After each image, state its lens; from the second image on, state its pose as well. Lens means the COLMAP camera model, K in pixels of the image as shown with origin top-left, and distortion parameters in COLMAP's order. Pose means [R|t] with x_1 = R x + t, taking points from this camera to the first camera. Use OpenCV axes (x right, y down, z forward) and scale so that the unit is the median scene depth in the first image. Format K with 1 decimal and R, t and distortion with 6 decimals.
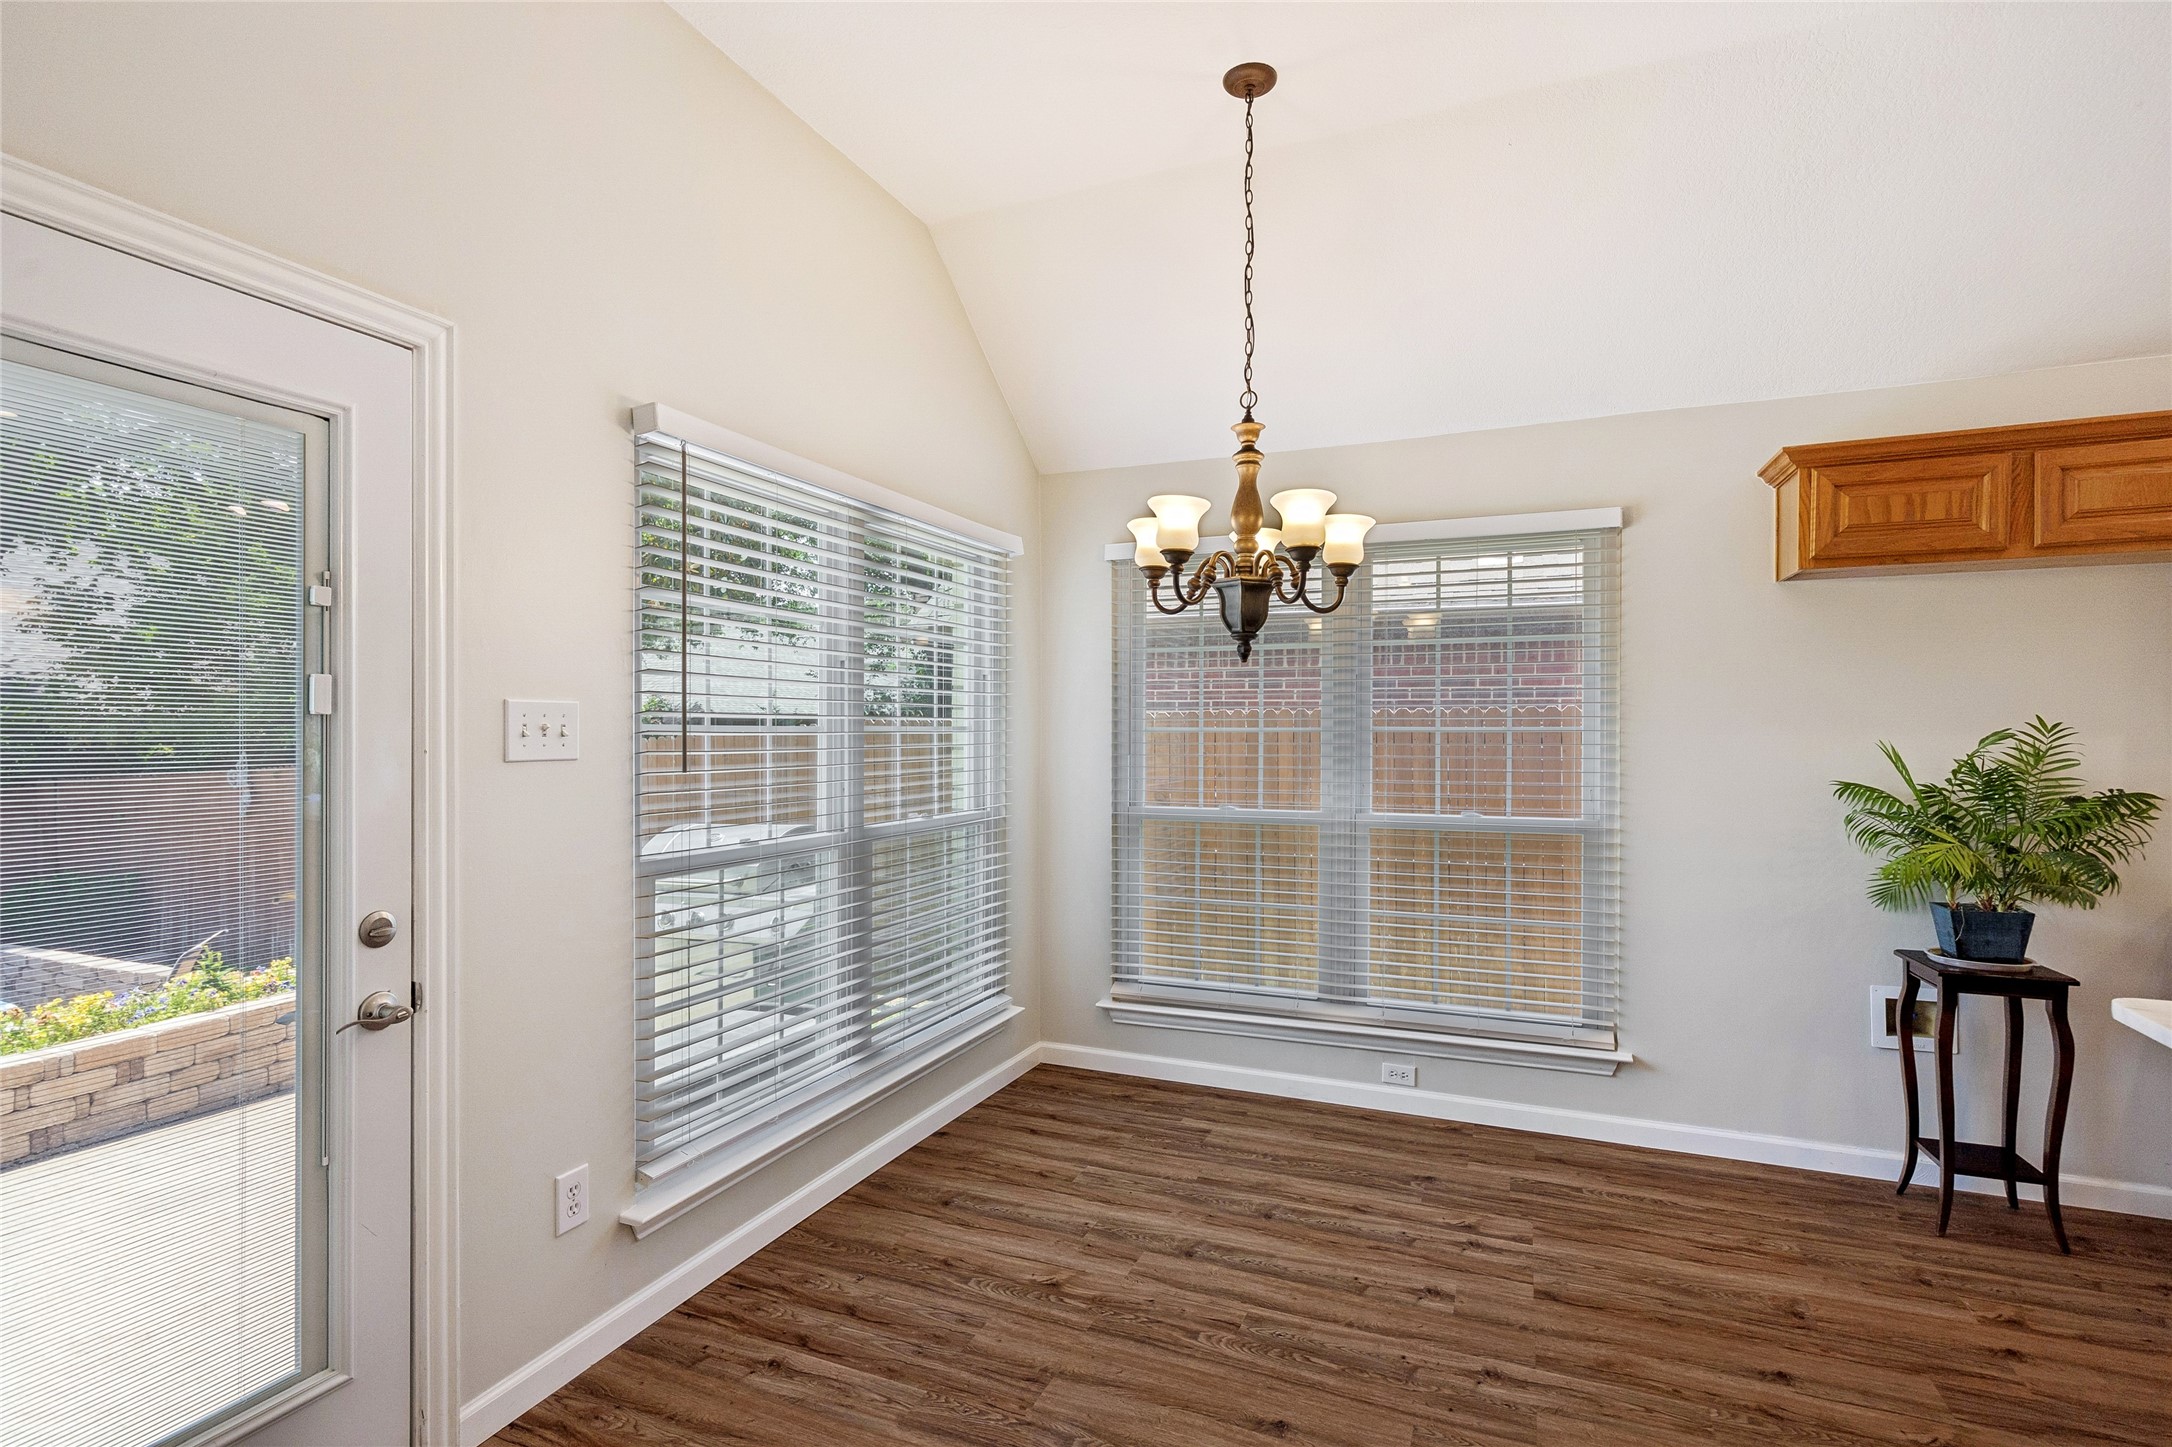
lens RADIAL K [[1037.9, 0, 1072.8], [0, 1037.9, 724.7], [0, 0, 1]] dist [-0.009171, 0.006262]
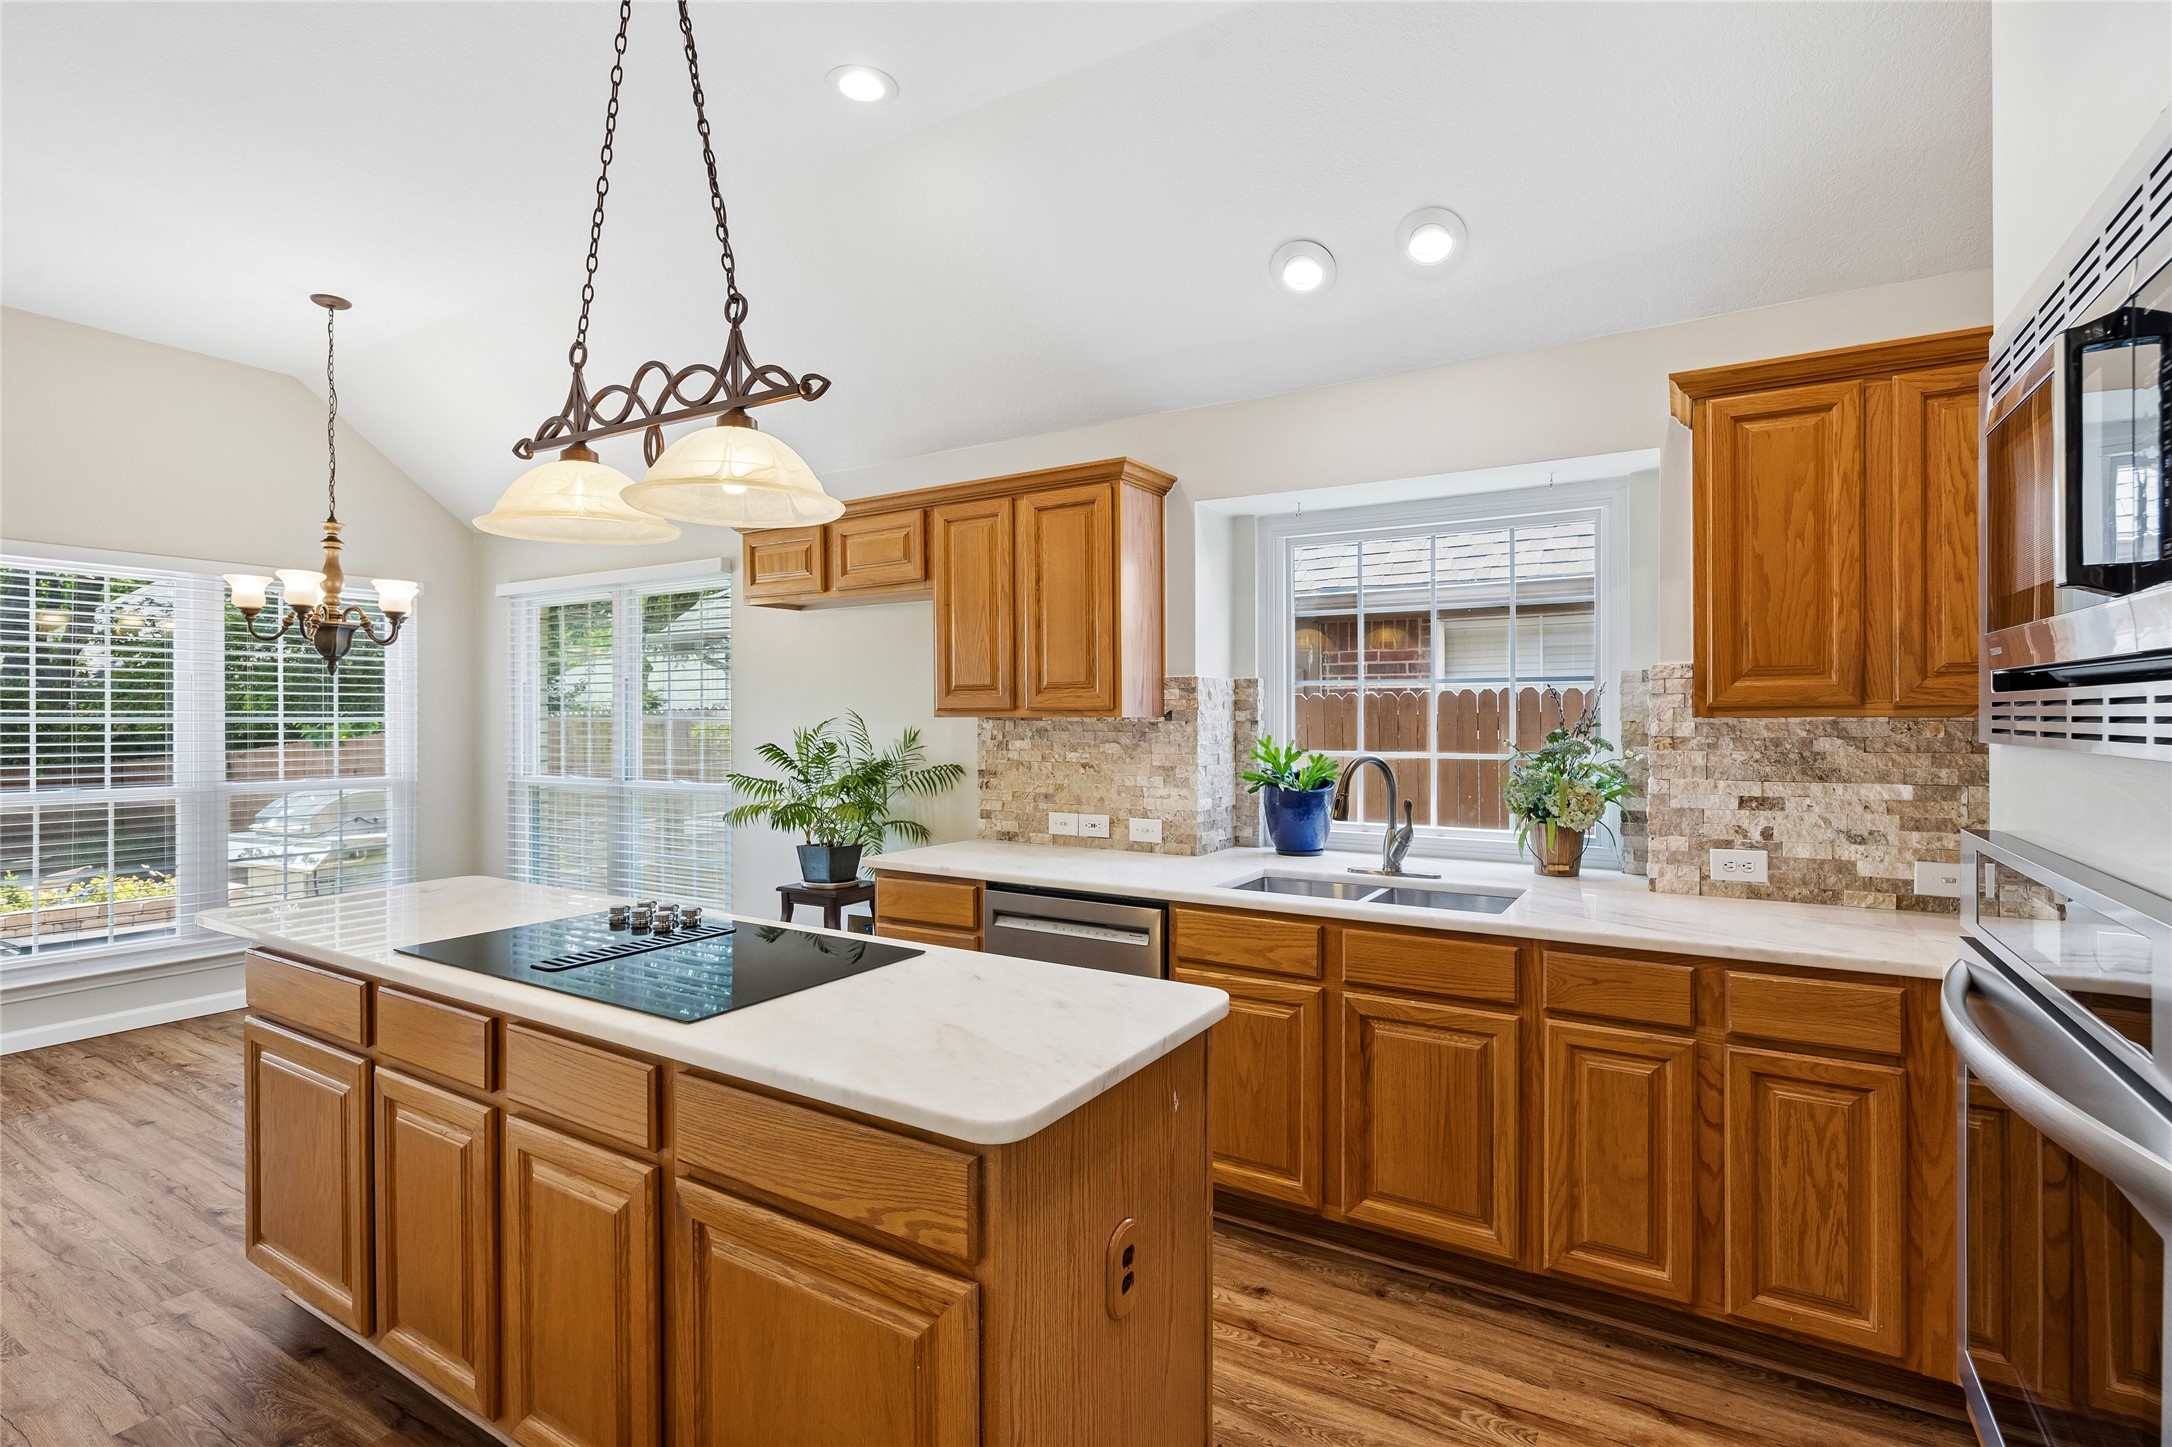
lens RADIAL K [[1037.9, 0, 1072.8], [0, 1037.9, 724.7], [0, 0, 1]] dist [-0.009171, 0.006262]
pose [[0.990236, -0.002419, -0.139380, 1.467359], [0.004925, 0.999832, 0.017635, -0.012475], [0.139314, -0.018149, 0.990082, -0.368348]]
